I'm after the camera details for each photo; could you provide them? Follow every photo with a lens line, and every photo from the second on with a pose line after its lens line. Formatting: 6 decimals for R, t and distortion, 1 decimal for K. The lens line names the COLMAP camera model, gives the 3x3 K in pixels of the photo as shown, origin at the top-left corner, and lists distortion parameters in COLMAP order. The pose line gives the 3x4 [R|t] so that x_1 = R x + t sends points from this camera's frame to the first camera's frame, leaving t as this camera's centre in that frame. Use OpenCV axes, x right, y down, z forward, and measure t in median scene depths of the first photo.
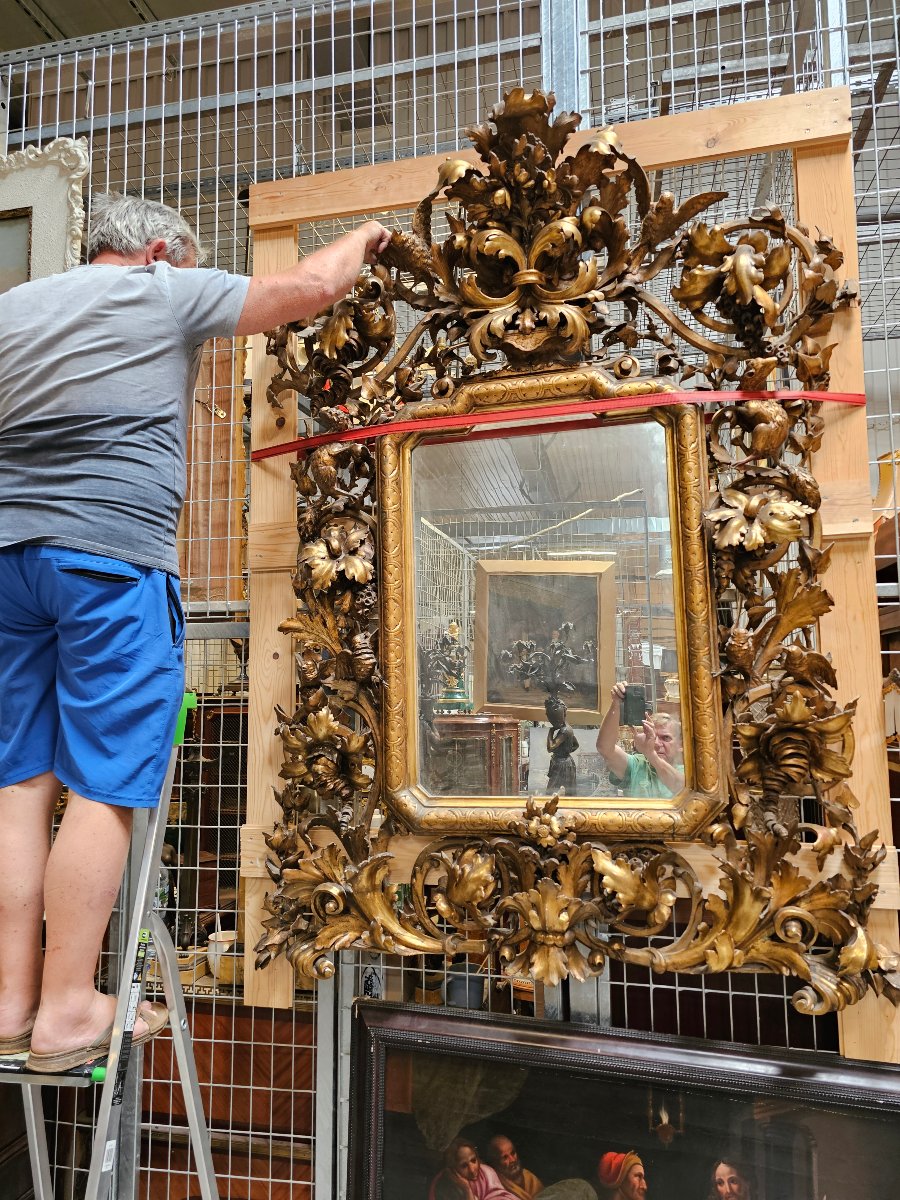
lens RADIAL K [[789.1, 0, 450.0], [0, 789.1, 600.0], [0, 0, 1]] dist [0.051789, -0.046682]
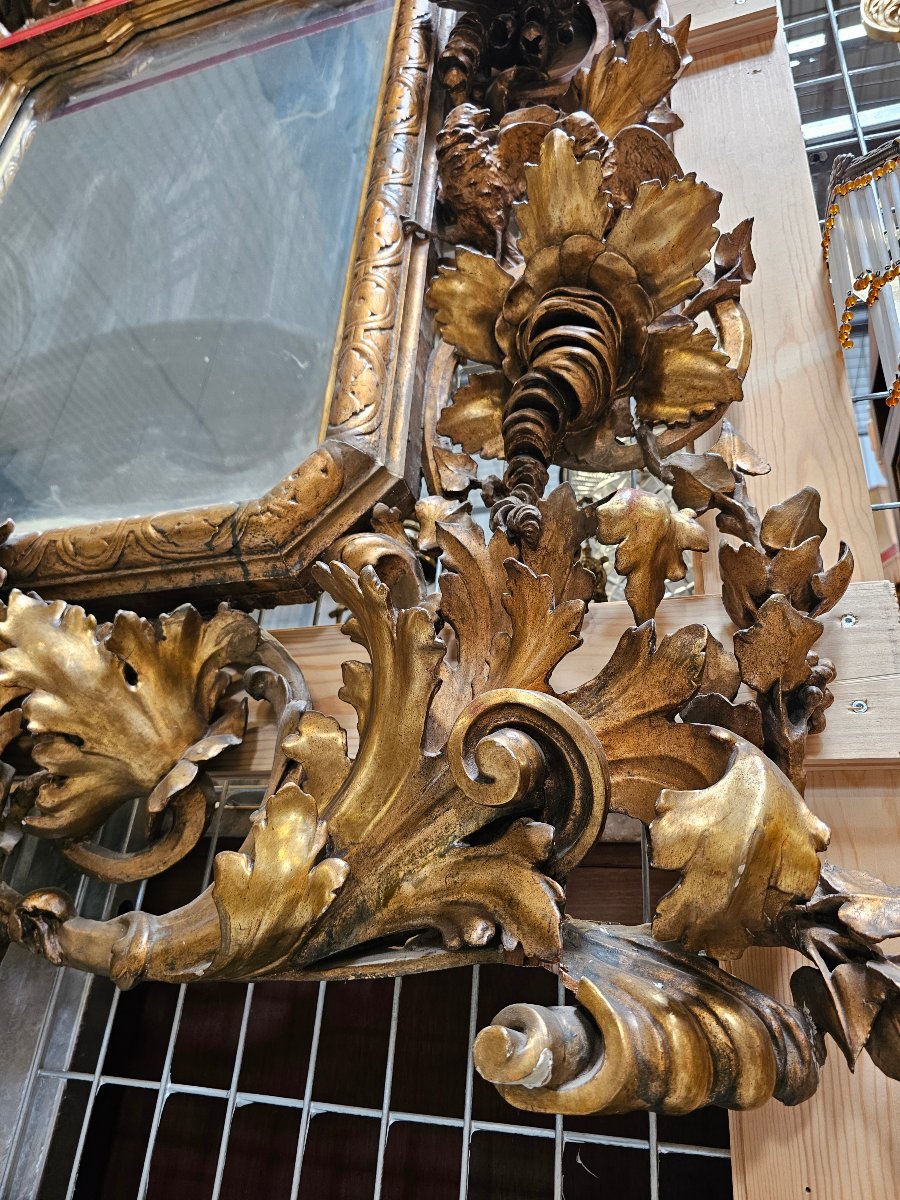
lens RADIAL K [[828.5, 0, 450.0], [0, 828.5, 600.0], [0, 0, 1]] dist [0.031195, -0.054658]
pose [[0.993209, 0.041054, -0.108857, 0.391286], [-0.078655, 0.926383, -0.368277, 0.418126], [0.085725, 0.374339, 0.923321, 0.638627]]
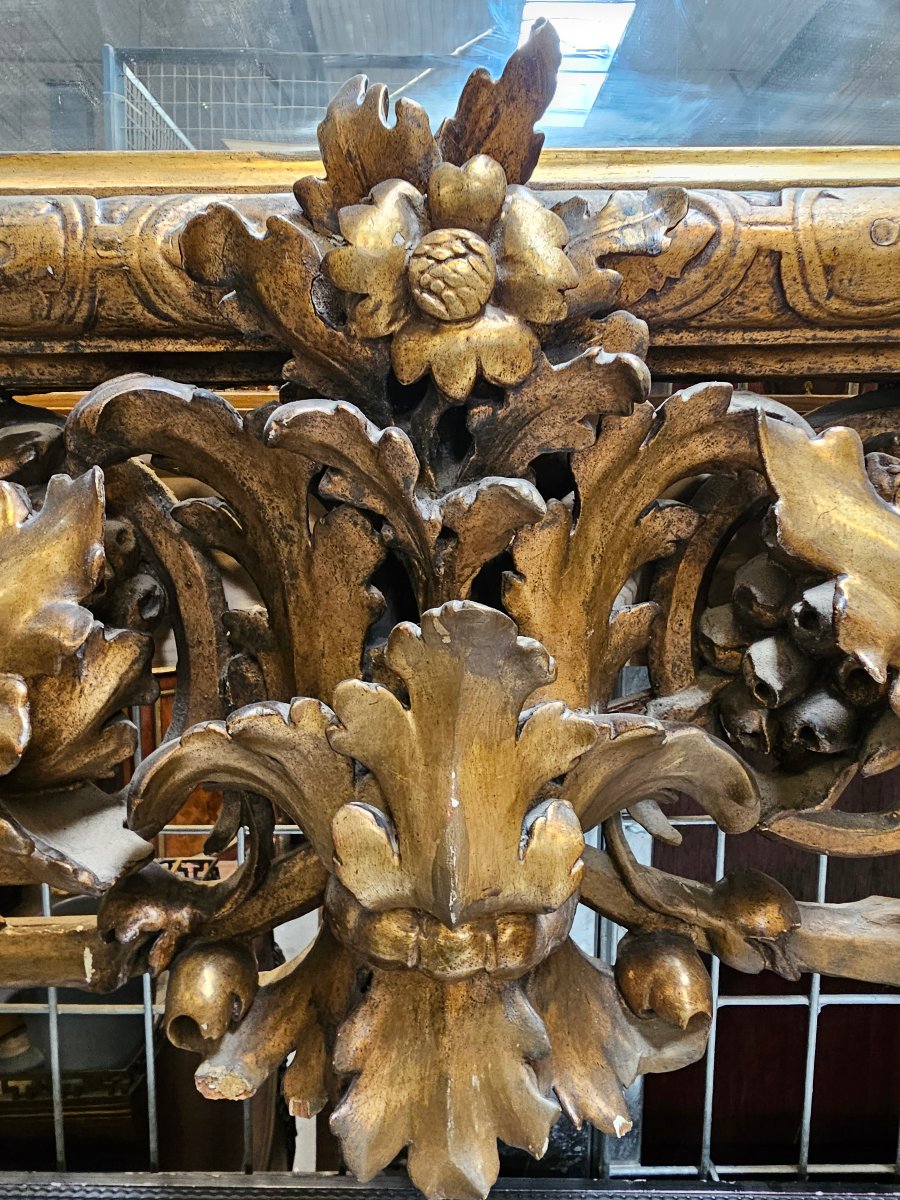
lens RADIAL K [[835.1, 0, 448.6], [0, 835.1, 526.6], [0, 0, 1]] dist [0.000220, 0.000051]
pose [[0.964779, -0.014384, 0.262668, 0.075939], [-0.043674, 0.975888, 0.213856, 0.289102], [-0.259411, -0.217795, 0.940889, 0.818730]]
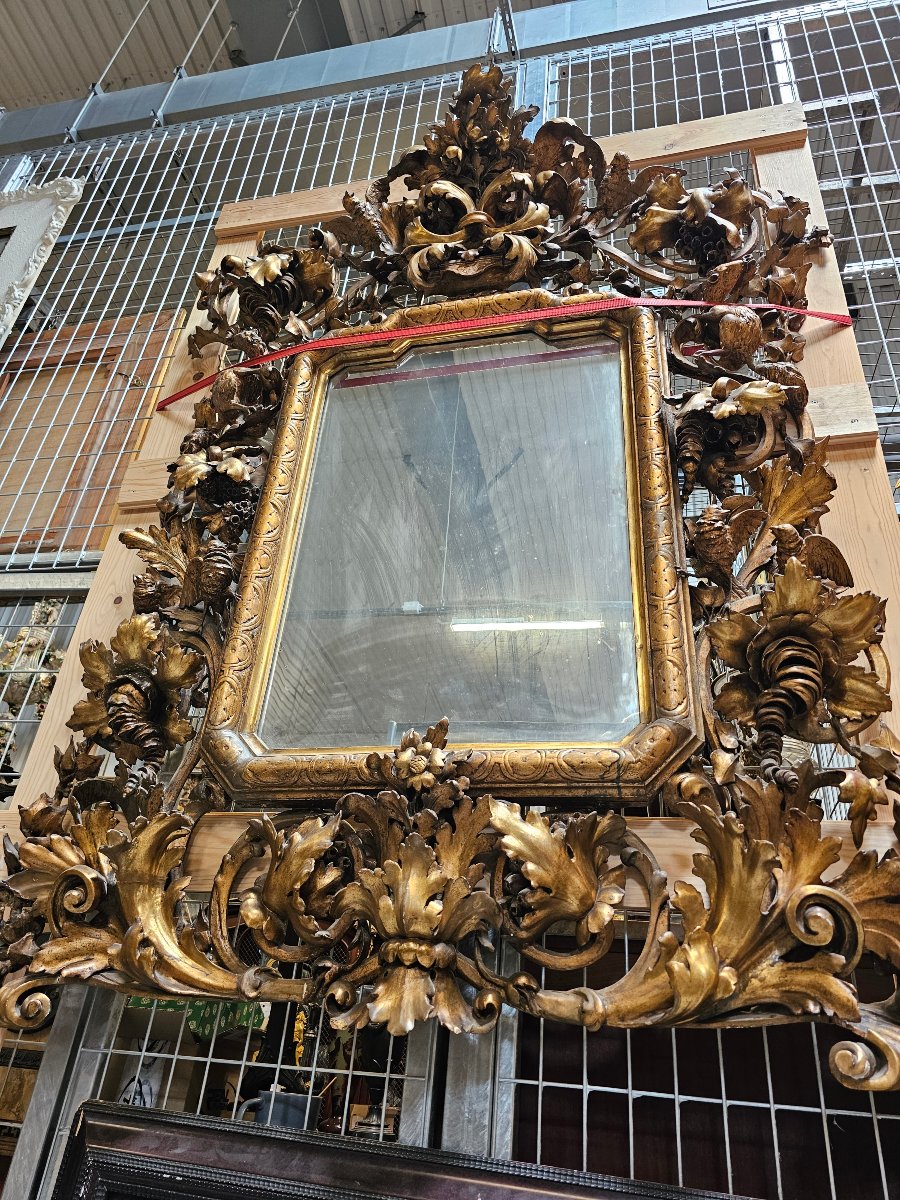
lens RADIAL K [[801.4, 0, 450.0], [0, 801.4, 600.0], [0, 0, 1]] dist [0.043211, -0.042369]
pose [[0.995450, 0.085591, -0.041870, 0.152037], [-0.095269, 0.901573, -0.422007, 0.423693], [0.001629, 0.424076, 0.905625, 0.335747]]
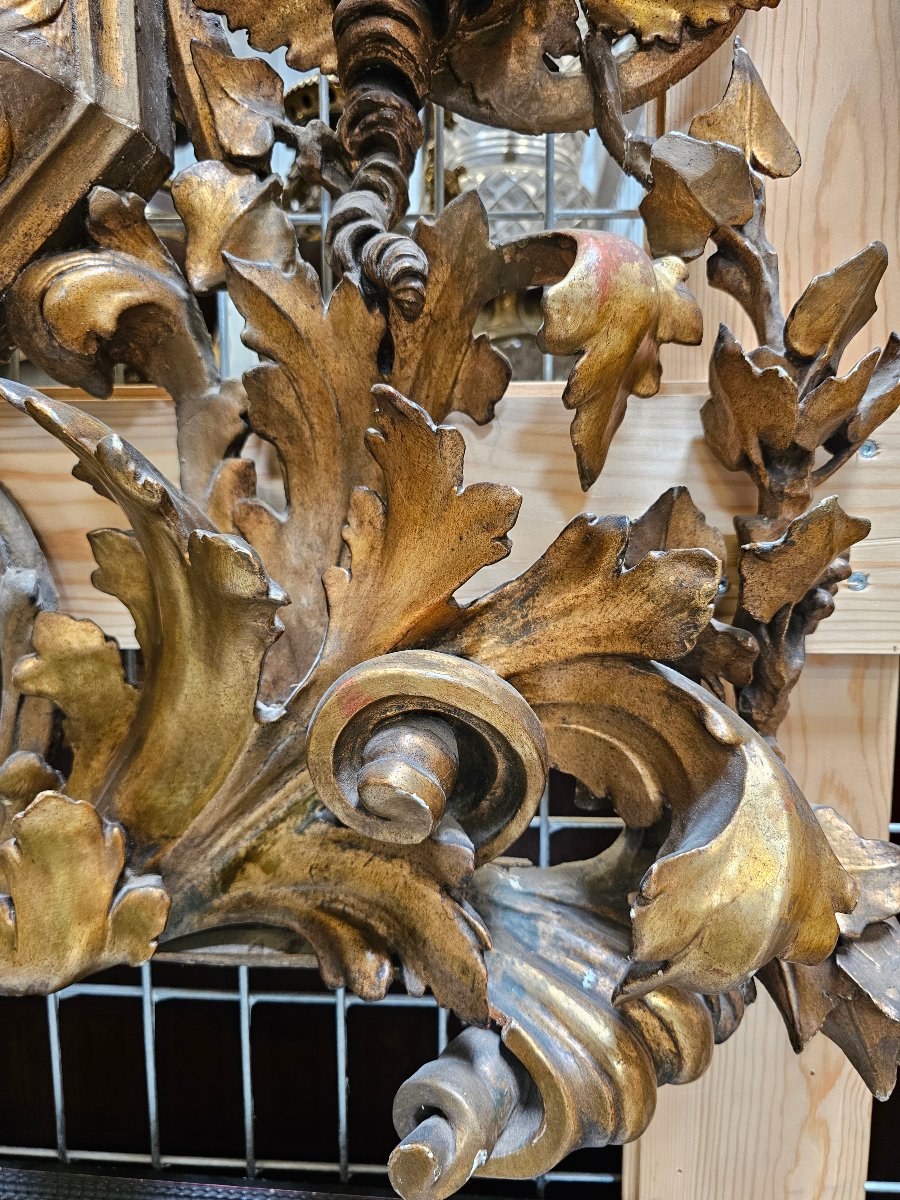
lens RADIAL K [[842.3, 0, 468.3], [0, 842.3, 600.7], [0, 0, 1]] dist [0.002577, -0.020147]
pose [[0.981810, -0.013309, 0.189401, 0.364281], [-0.026574, 0.978088, 0.206487, 0.300699], [-0.187999, -0.207764, 0.959943, 0.738028]]
